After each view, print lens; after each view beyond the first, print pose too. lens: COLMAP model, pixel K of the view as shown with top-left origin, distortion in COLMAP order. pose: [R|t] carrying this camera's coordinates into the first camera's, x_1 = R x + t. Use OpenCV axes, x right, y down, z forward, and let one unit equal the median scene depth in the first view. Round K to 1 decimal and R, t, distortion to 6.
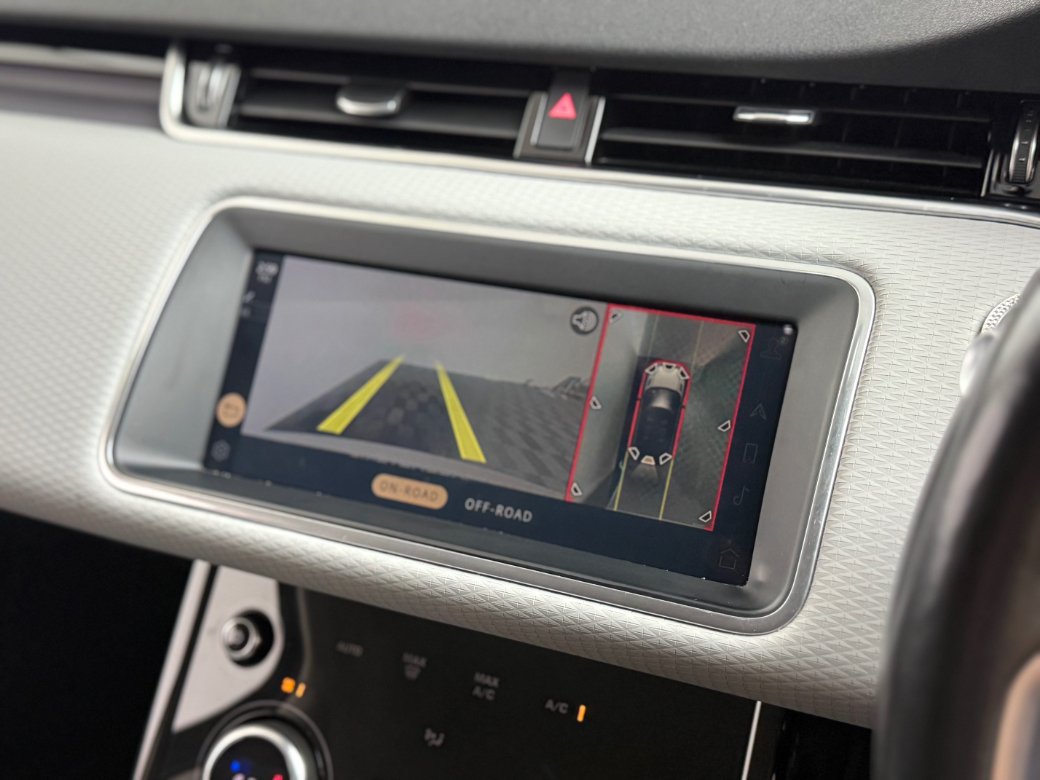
lens RADIAL K [[1310.0, 0, 520.0], [0, 1310.0, 390.0], [0, 0, 1]] dist [0.083694, 0.001385]
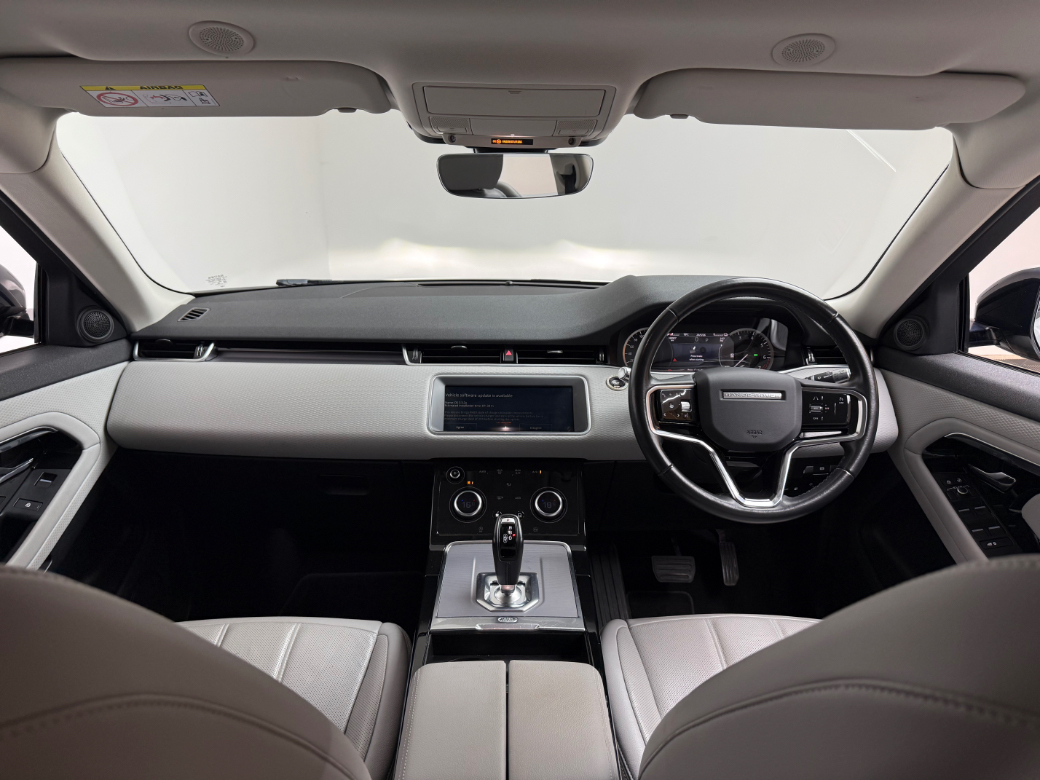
lens RADIAL K [[753.0, 0, 520.0], [0, 753.0, 390.0], [0, 0, 1]] dist [-0.005923, -0.000671]
pose [[0.887896, -0.032838, 0.458870, -1.141382], [0.164282, 0.954315, -0.249587, 0.568645], [-0.429711, 0.296992, 0.852728, -1.219135]]
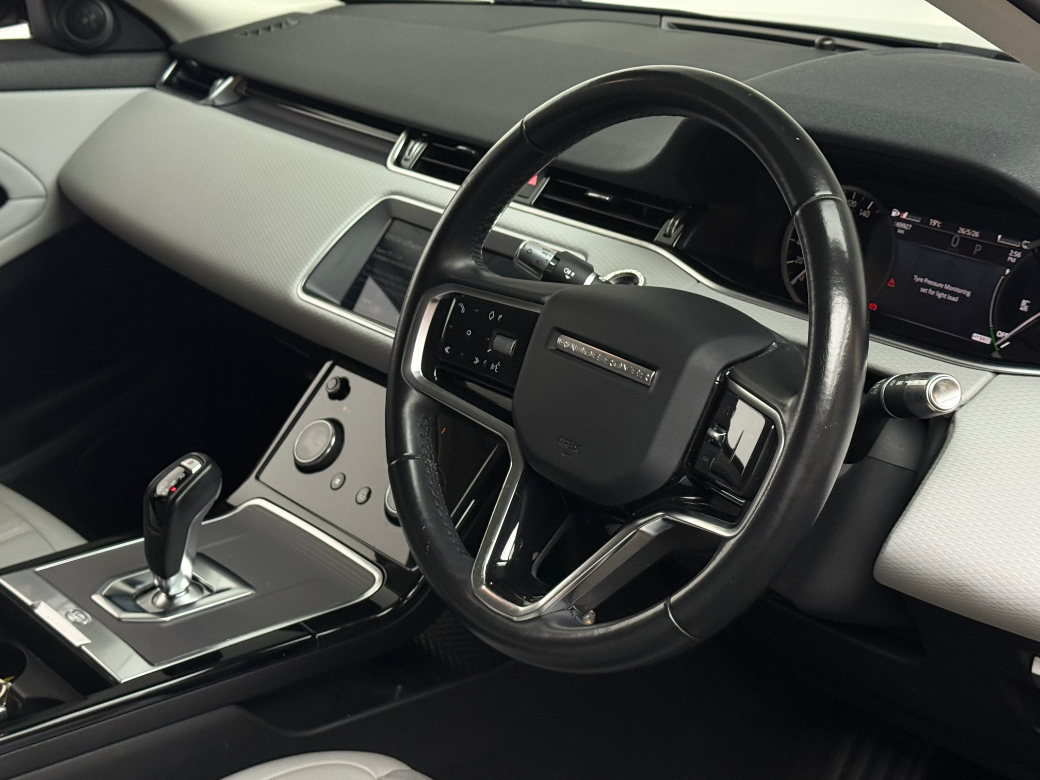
lens RADIAL K [[1748.2, 0, 520.0], [0, 1748.2, 390.0], [0, 0, 1]] dist [0.003329, -0.013245]
pose [[0.899331, 0.224932, -0.374979, 1.158120], [-0.287556, 0.950261, -0.119645, 0.458158], [0.329416, 0.215428, 0.919280, -1.558656]]
